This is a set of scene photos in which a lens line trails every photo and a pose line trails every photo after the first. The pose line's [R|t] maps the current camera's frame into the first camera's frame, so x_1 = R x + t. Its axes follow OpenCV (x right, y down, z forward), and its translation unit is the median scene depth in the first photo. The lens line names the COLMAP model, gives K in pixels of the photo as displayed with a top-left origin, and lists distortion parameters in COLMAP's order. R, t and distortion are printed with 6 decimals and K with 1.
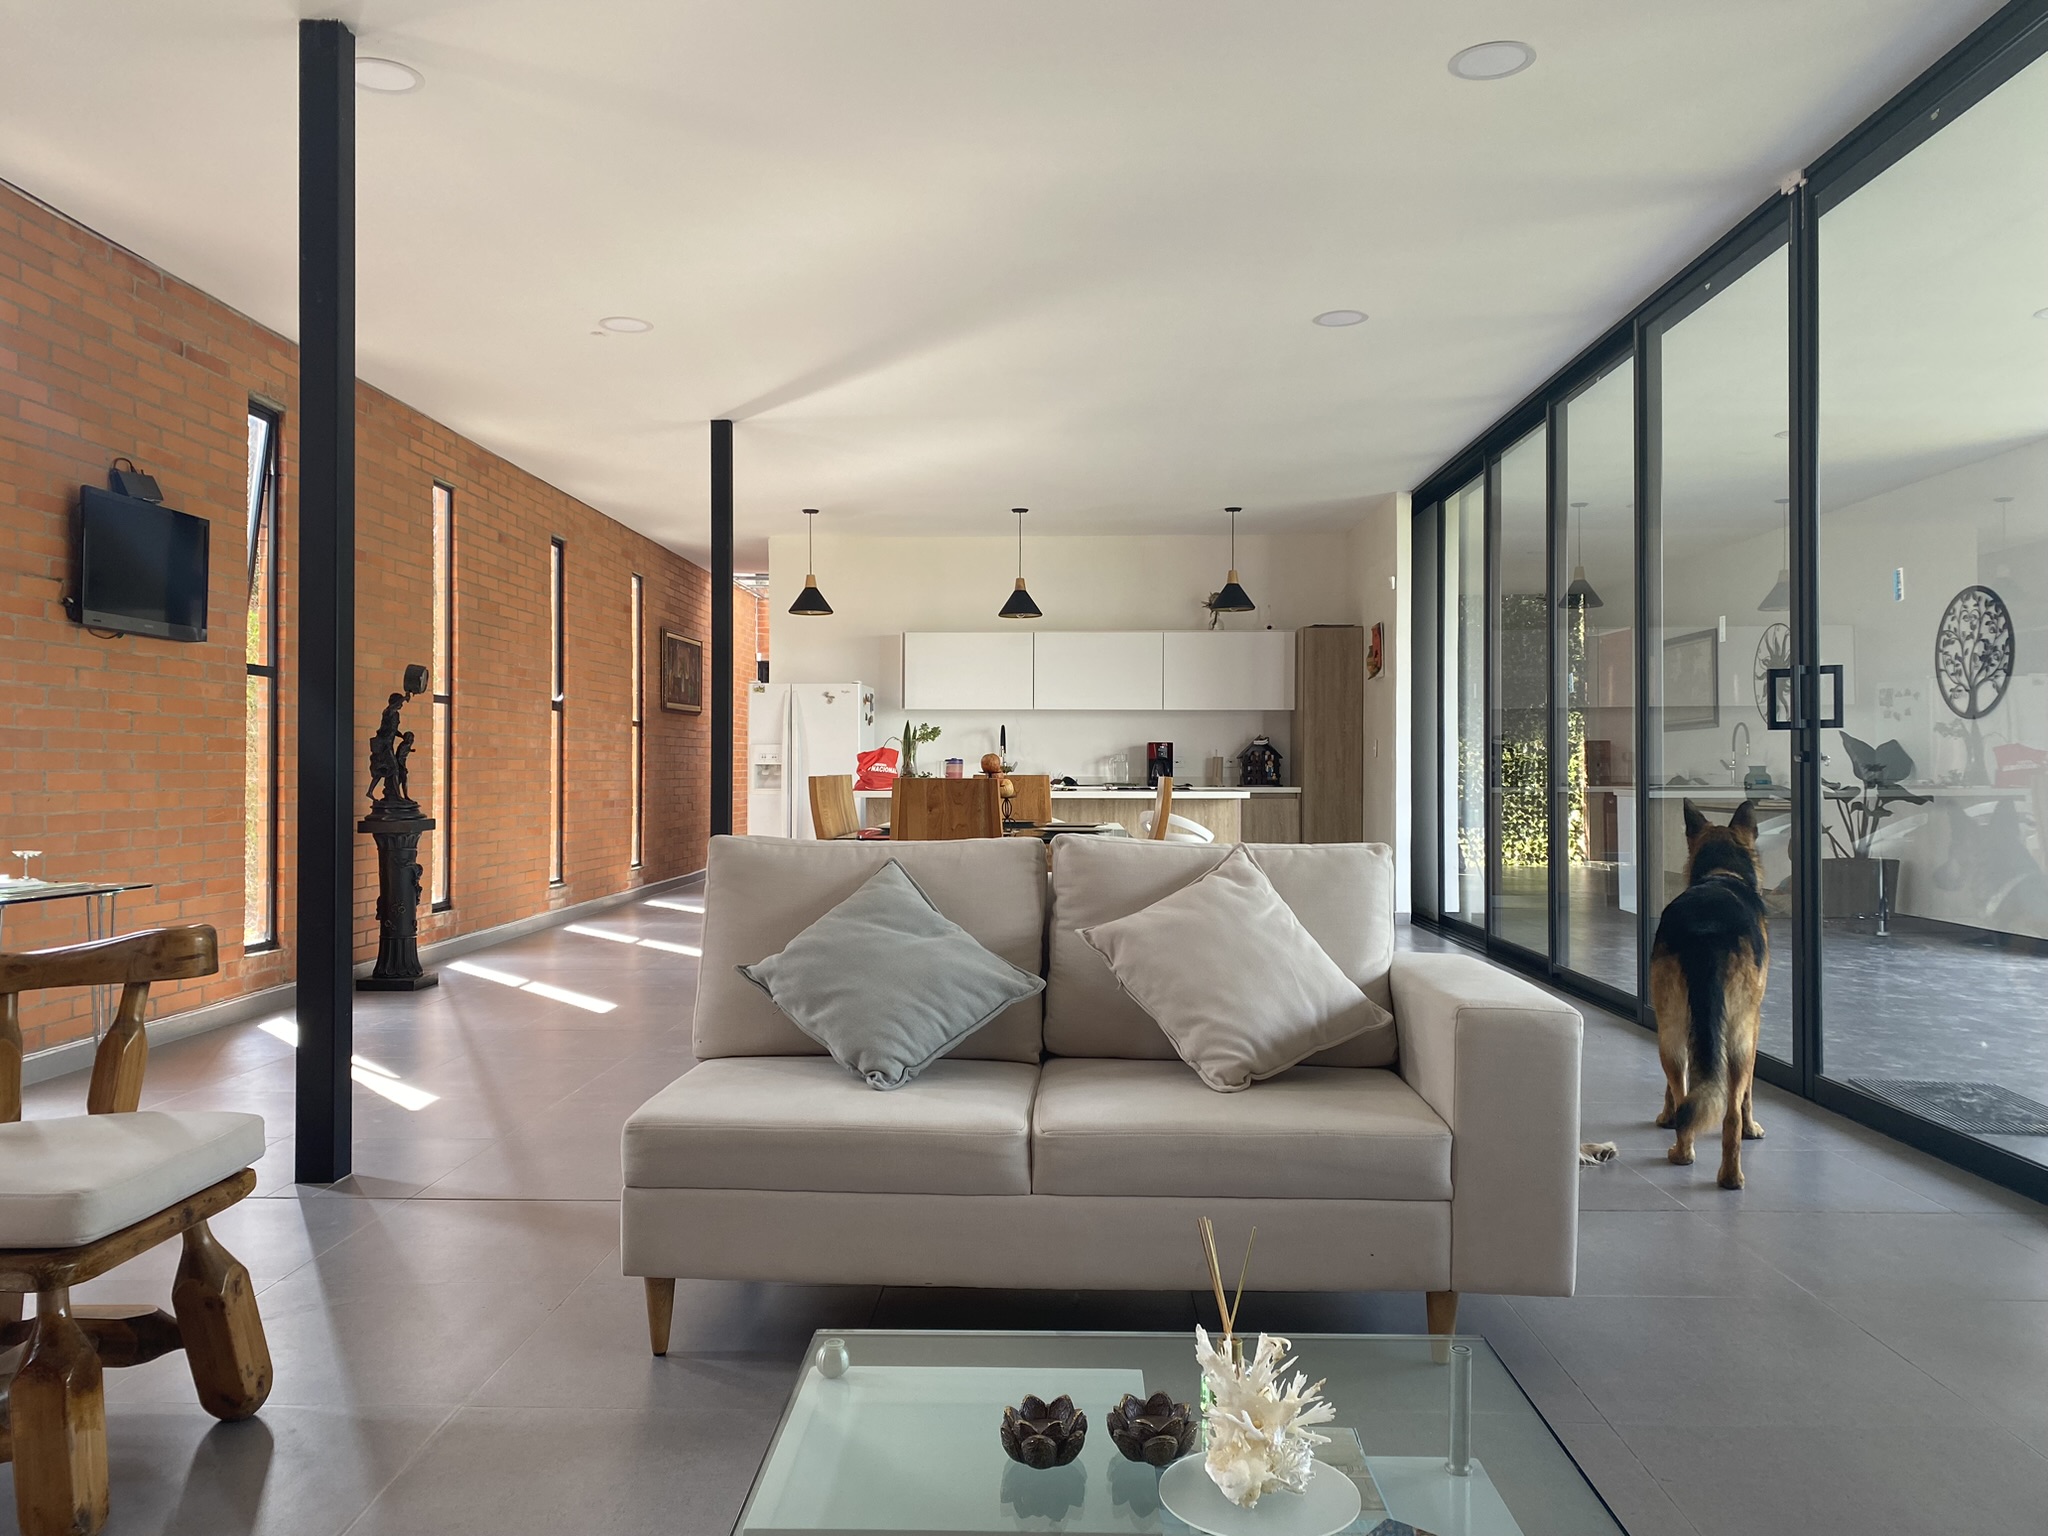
lens RADIAL K [[1559.5, 0, 1024.2], [0, 1559.5, 768.8], [0, 0, 1]] dist [0.010549, -0.001695]
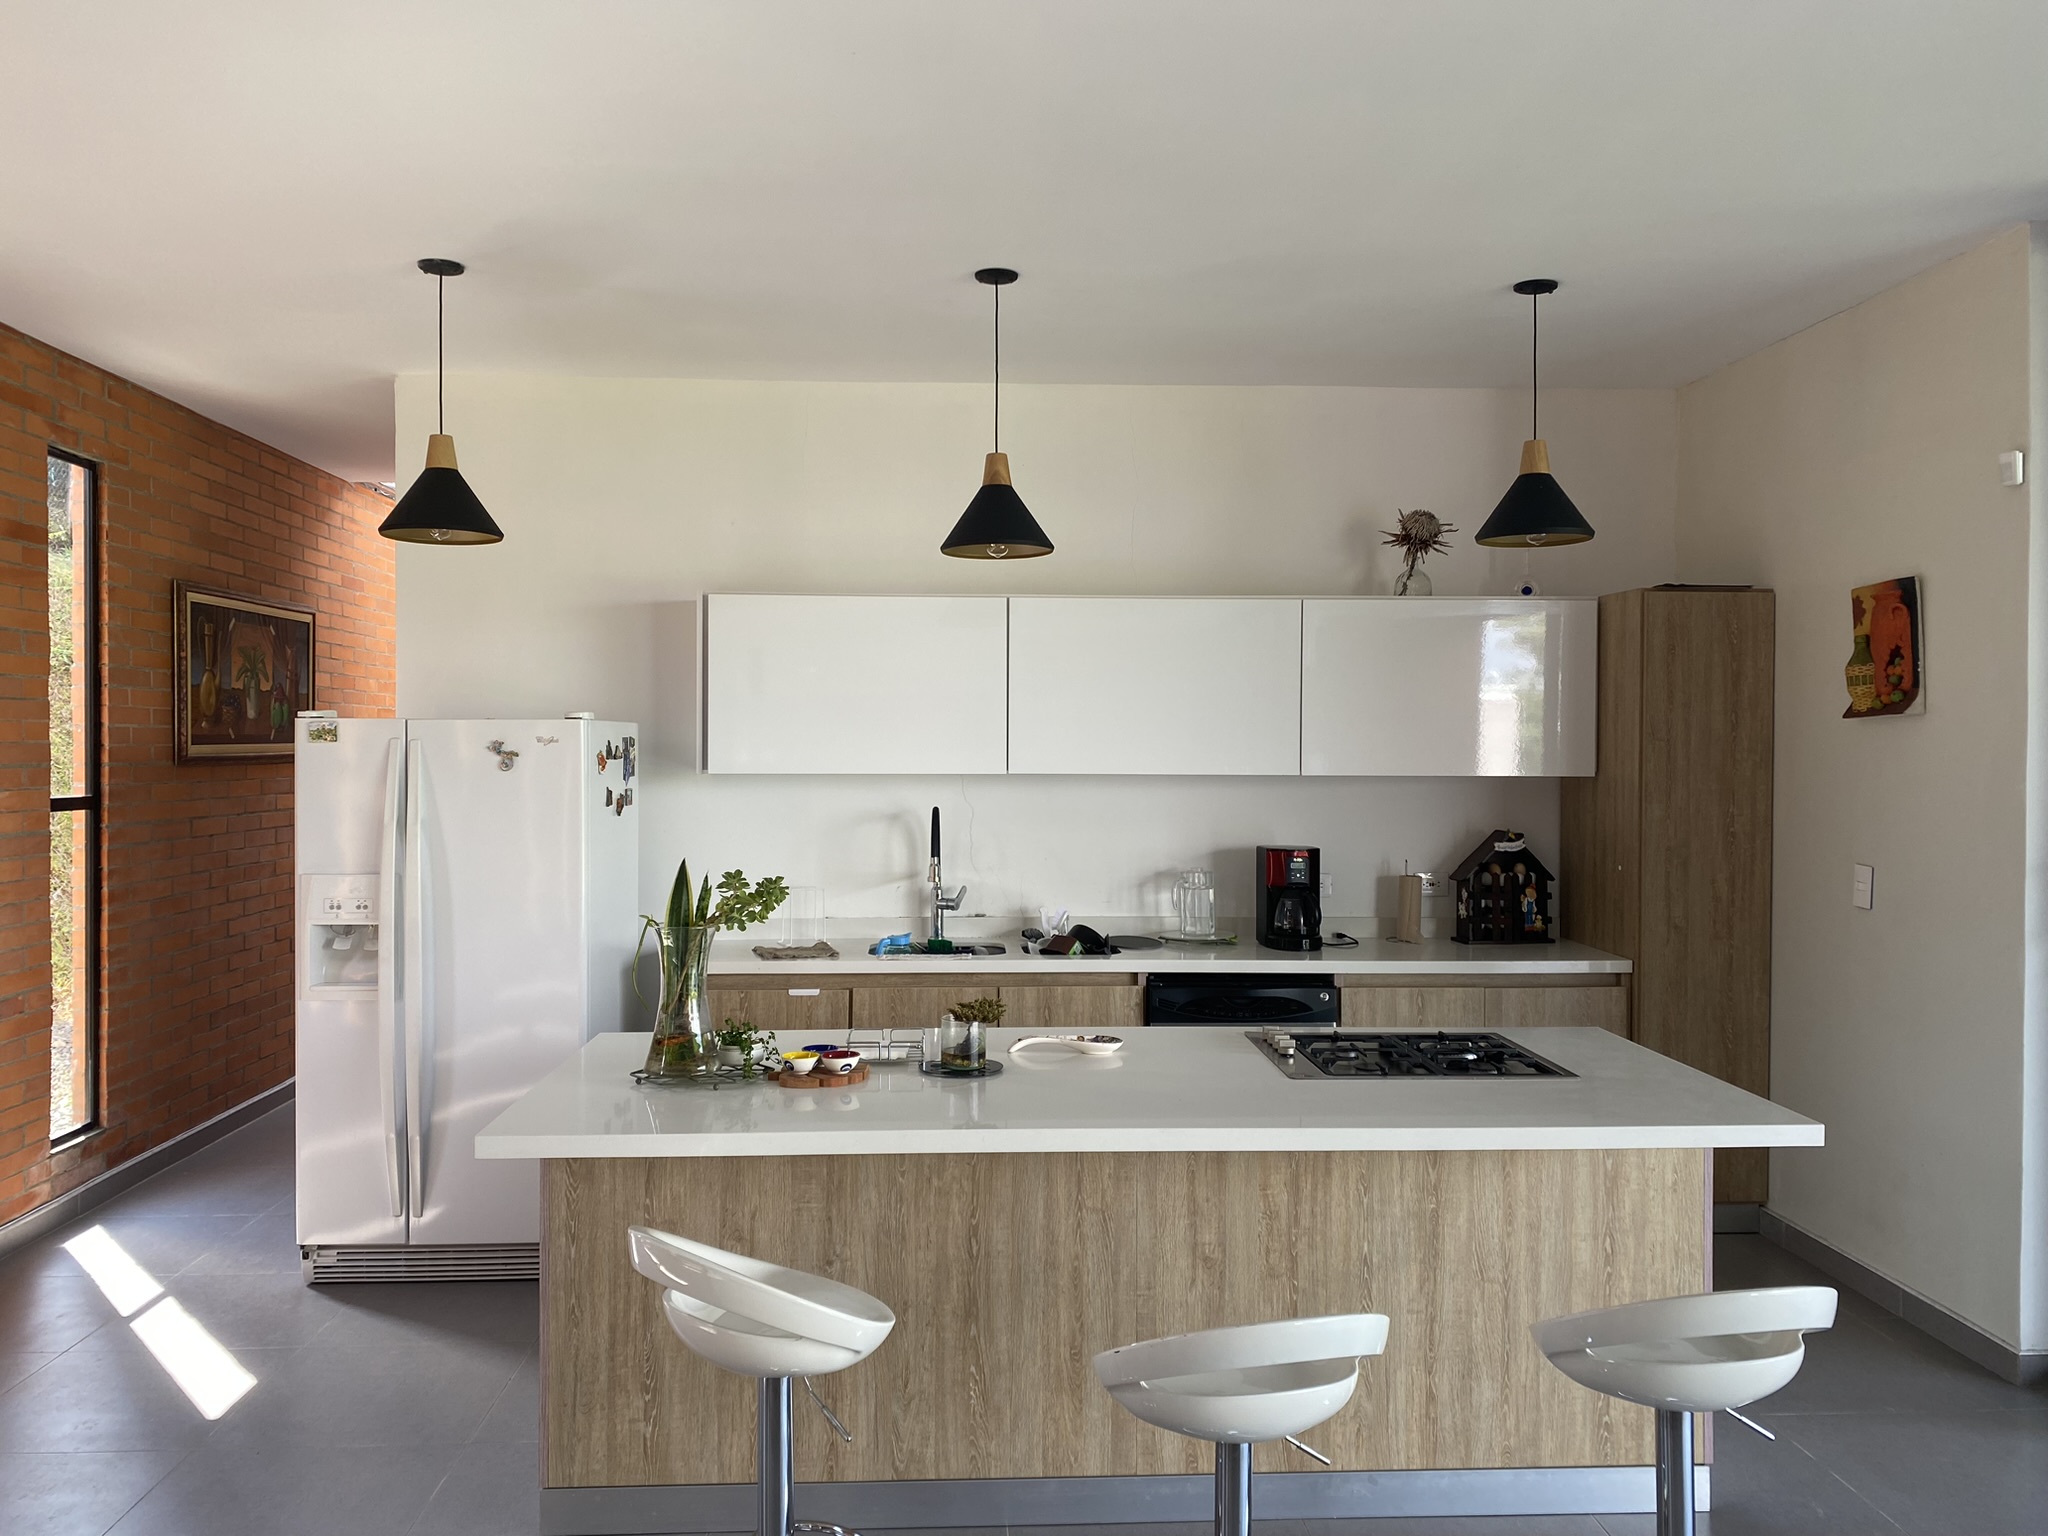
lens RADIAL K [[1559.5, 0, 1025.1], [0, 1559.5, 758.0], [0, 0, 1]] dist [0.010549, -0.001695]
pose [[0.996067, -0.000006, 0.088605, -0.027640], [-0.000489, 0.999984, 0.005566, -0.045157], [-0.088604, -0.005587, 0.996051, 0.567059]]
